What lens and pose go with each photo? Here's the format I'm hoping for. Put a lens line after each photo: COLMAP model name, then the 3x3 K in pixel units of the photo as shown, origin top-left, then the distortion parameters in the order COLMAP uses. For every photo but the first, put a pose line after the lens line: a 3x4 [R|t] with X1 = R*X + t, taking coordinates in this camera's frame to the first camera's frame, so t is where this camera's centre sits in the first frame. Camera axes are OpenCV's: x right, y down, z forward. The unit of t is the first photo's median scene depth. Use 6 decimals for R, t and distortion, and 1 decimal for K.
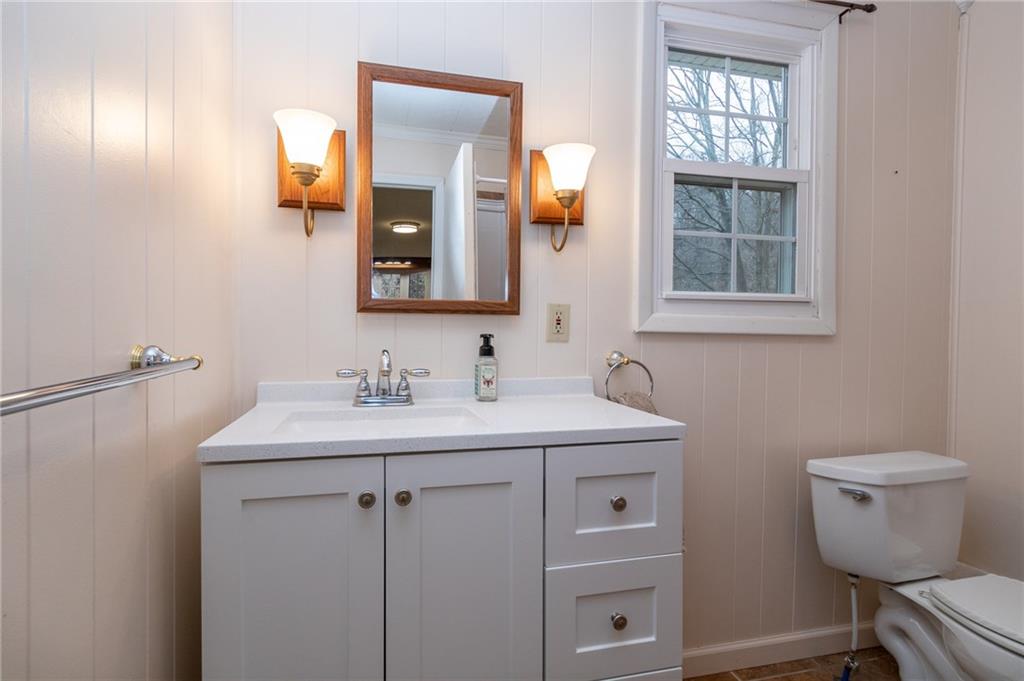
lens RADIAL K [[515.0, 0, 509.8], [0, 515.0, 336.6], [0, 0, 1]] dist [0.004260, 0.000307]
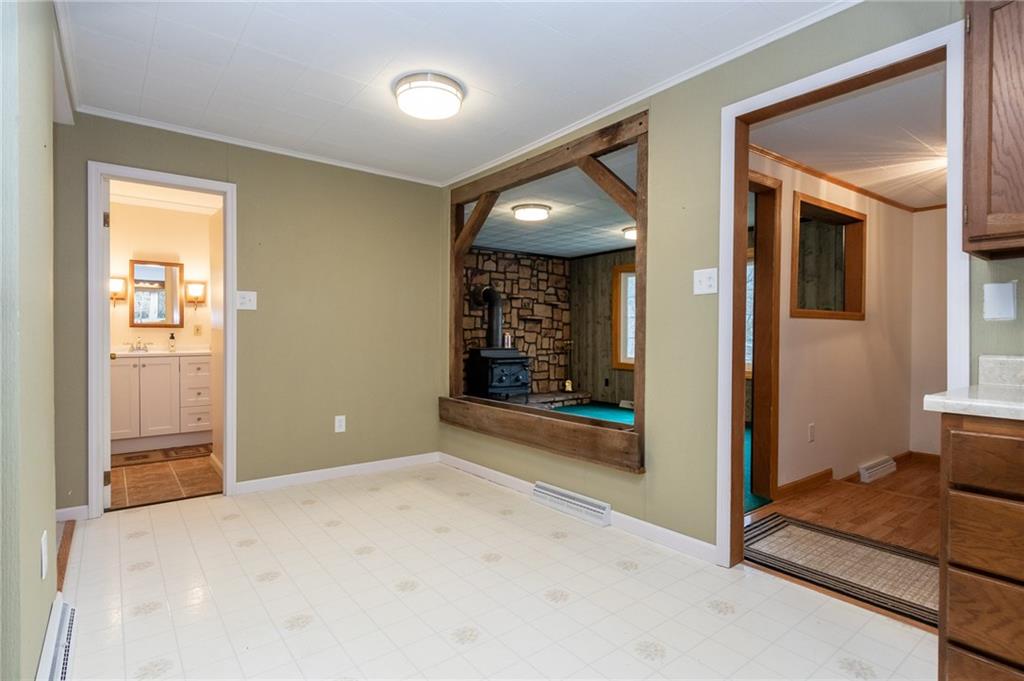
lens RADIAL K [[515.0, 0, 512.1], [0, 515.0, 340.8], [0, 0, 1]] dist [0.004260, 0.000307]
pose [[0.923410, -0.005068, 0.383782, 0.790845], [0.005387, 0.999985, 0.000244, 0.061937], [-0.383778, 0.001842, 0.923424, -3.369670]]
